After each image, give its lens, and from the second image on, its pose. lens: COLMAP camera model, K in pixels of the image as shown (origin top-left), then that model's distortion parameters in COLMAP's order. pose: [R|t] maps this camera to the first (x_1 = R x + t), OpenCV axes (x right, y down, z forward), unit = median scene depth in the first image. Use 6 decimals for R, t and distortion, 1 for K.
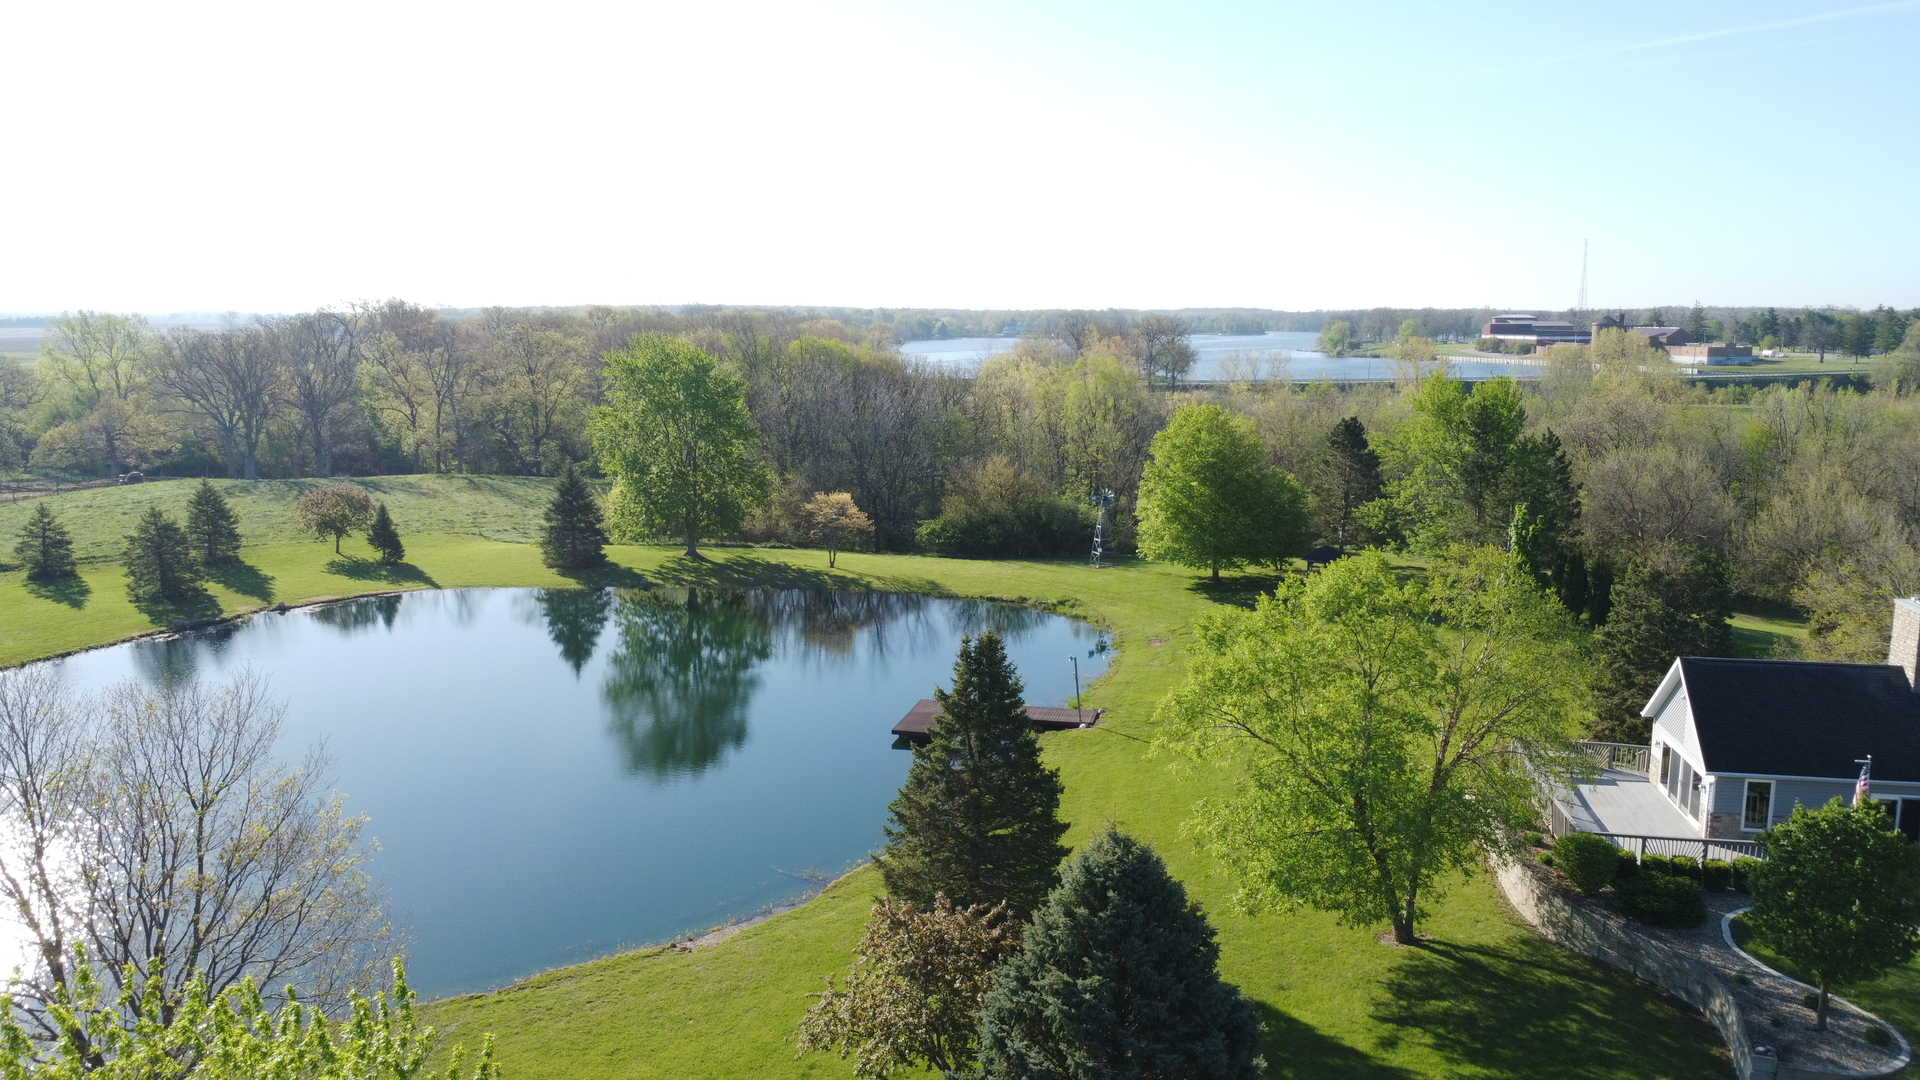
lens RADIAL K [[1435.1, 0, 961.5], [0, 1435.1, 547.0], [0, 0, 1]] dist [0.001478, -0.004521]
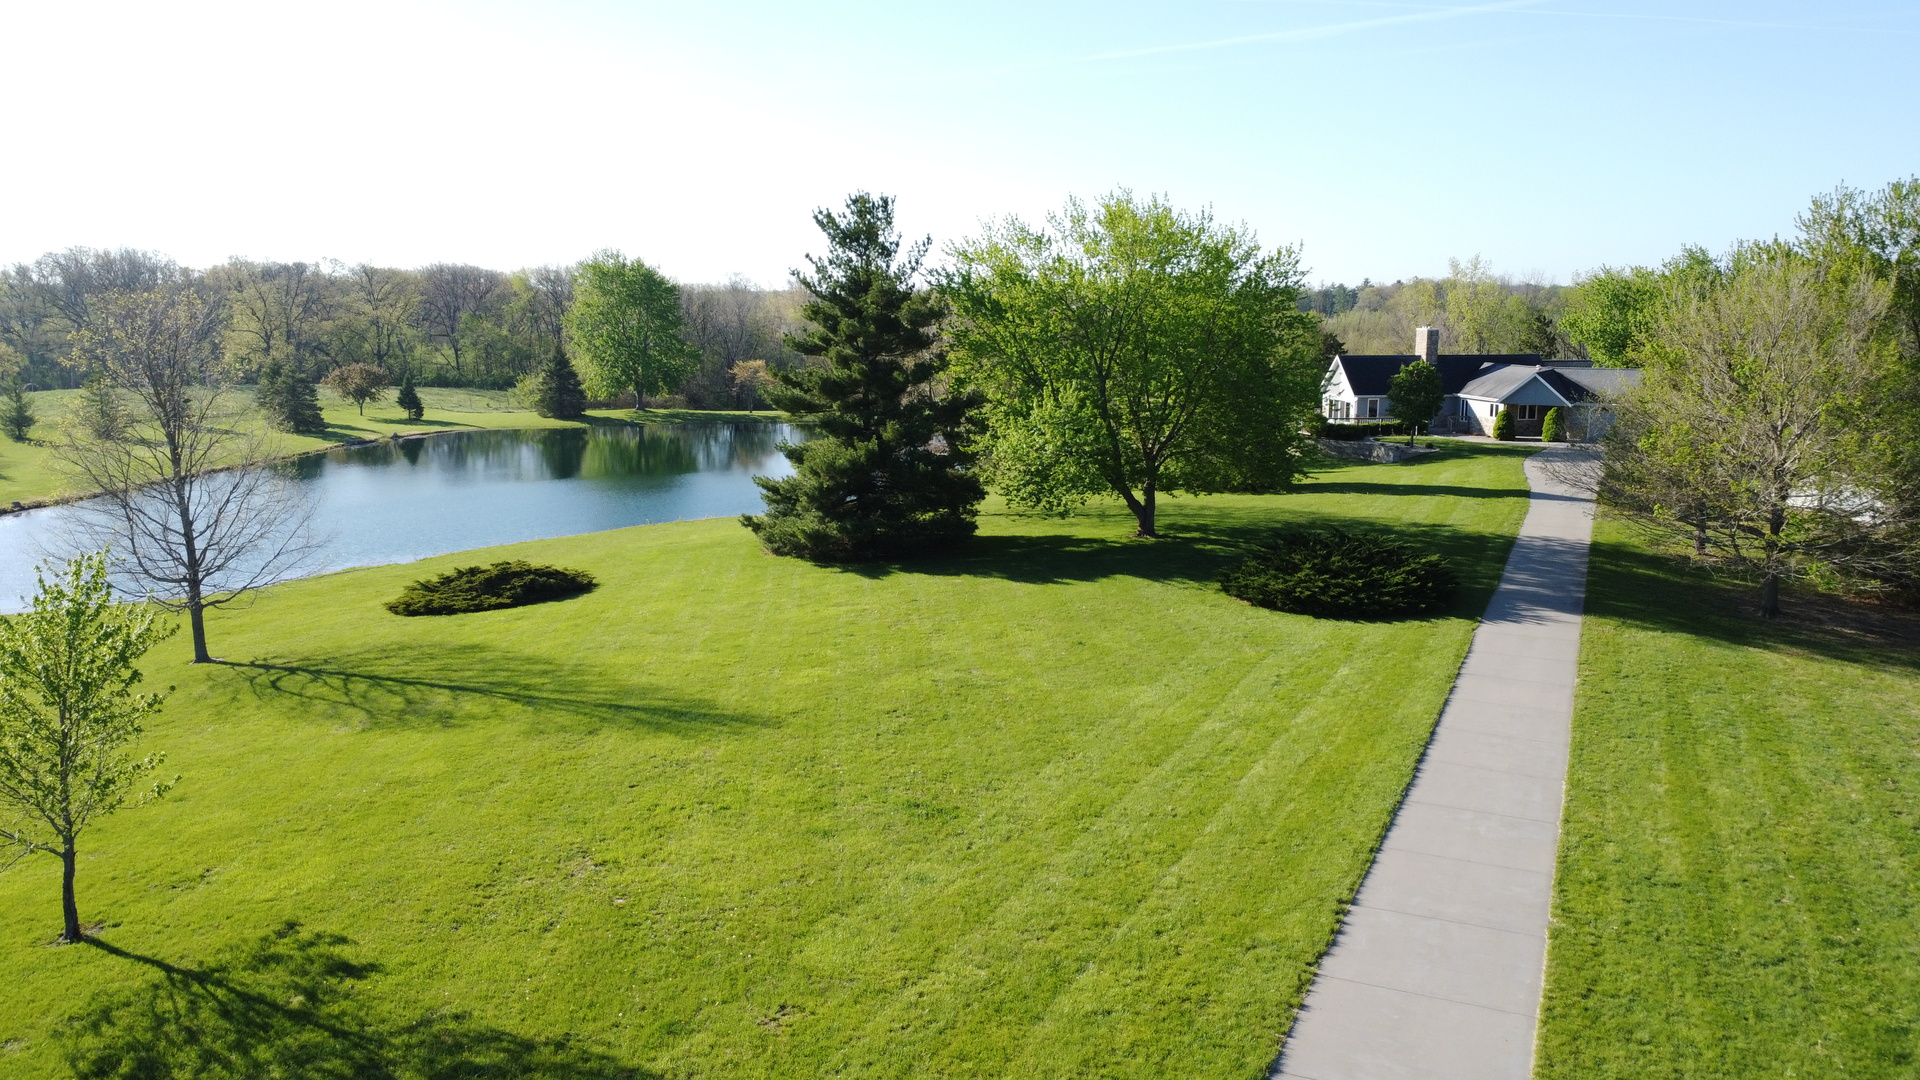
lens RADIAL K [[1435.1, 0, 961.5], [0, 1435.1, 547.0], [0, 0, 1]] dist [0.001478, -0.004521]
pose [[0.949995, -0.054348, 0.307501, -0.698150], [0.050831, 0.998518, 0.019441, 0.269256], [-0.308101, -0.002838, 0.951349, -0.880795]]
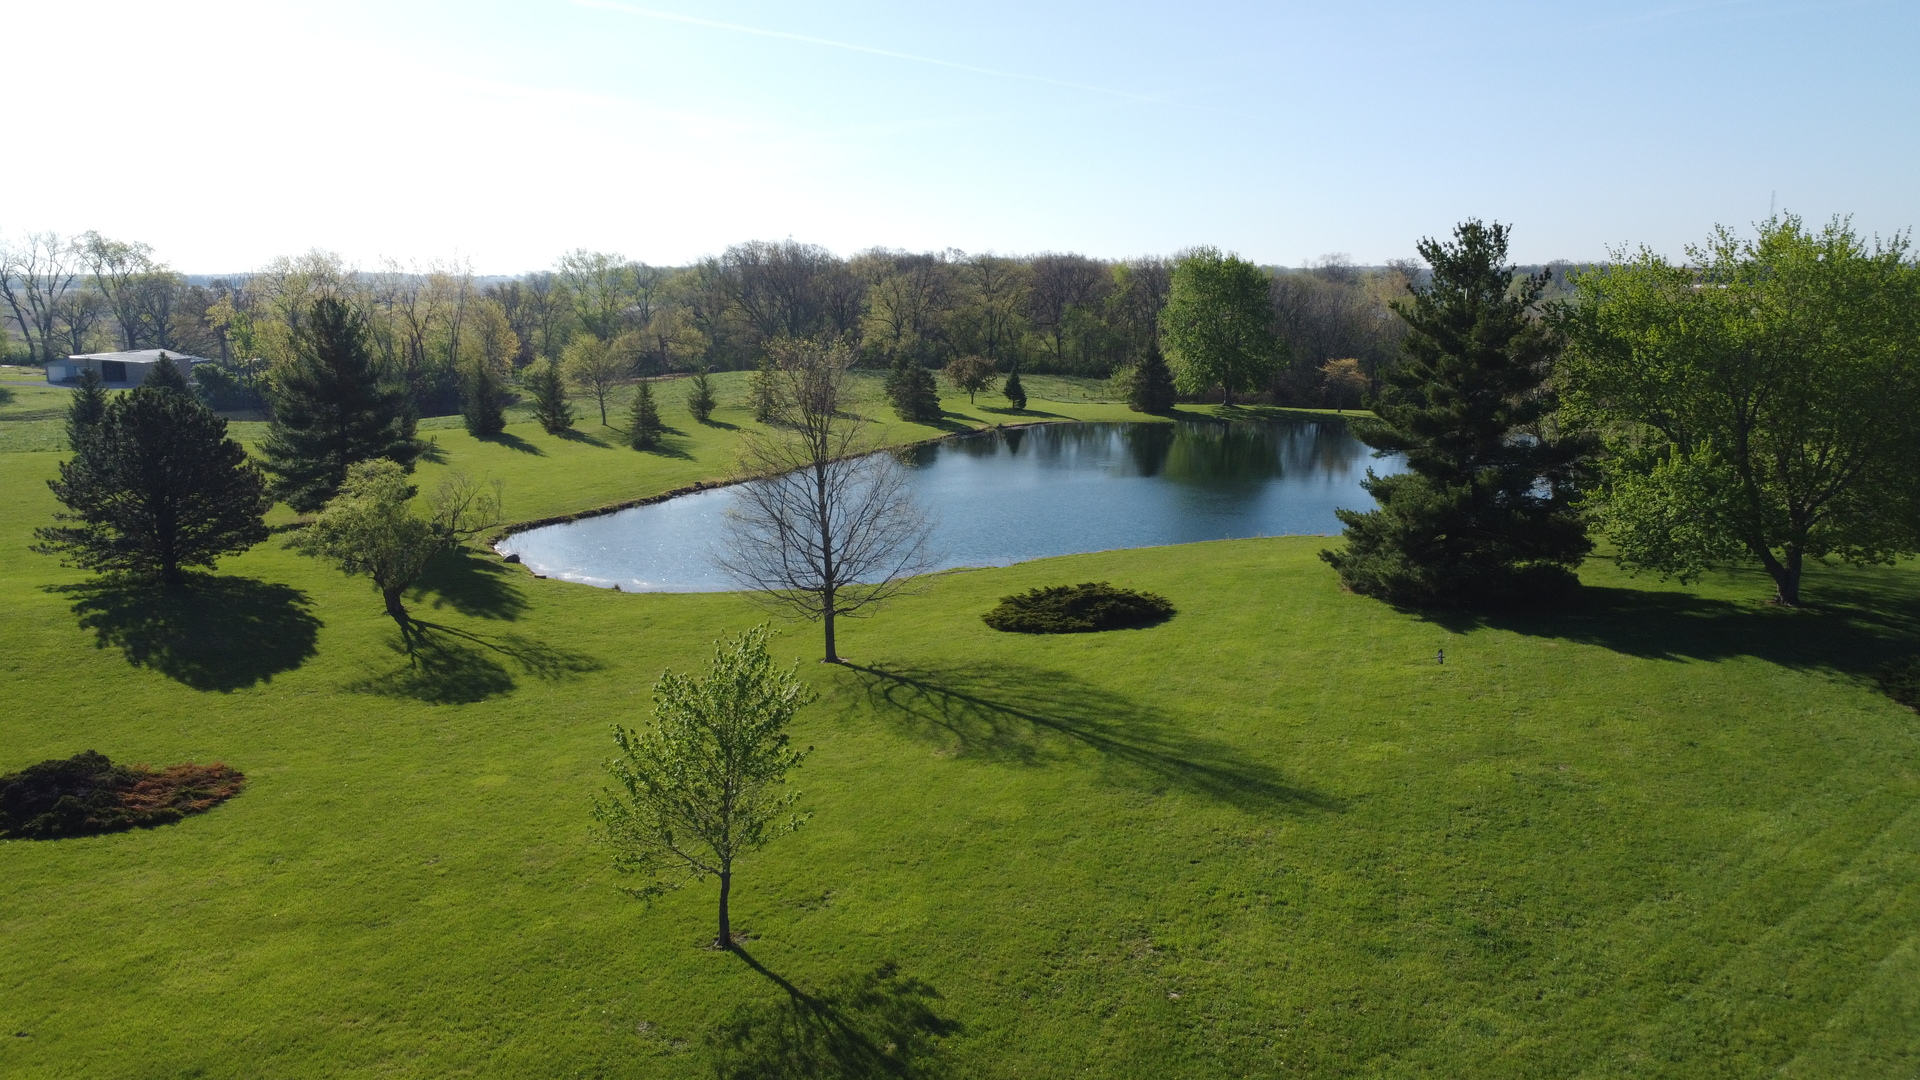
lens RADIAL K [[1435.1, 0, 961.5], [0, 1435.1, 547.0], [0, 0, 1]] dist [0.001478, -0.004521]
pose [[0.996387, 0.009963, -0.084338, -0.698764], [-0.007941, 0.999674, 0.024275, 0.235970], [0.084552, -0.023518, 0.996141, -0.888441]]
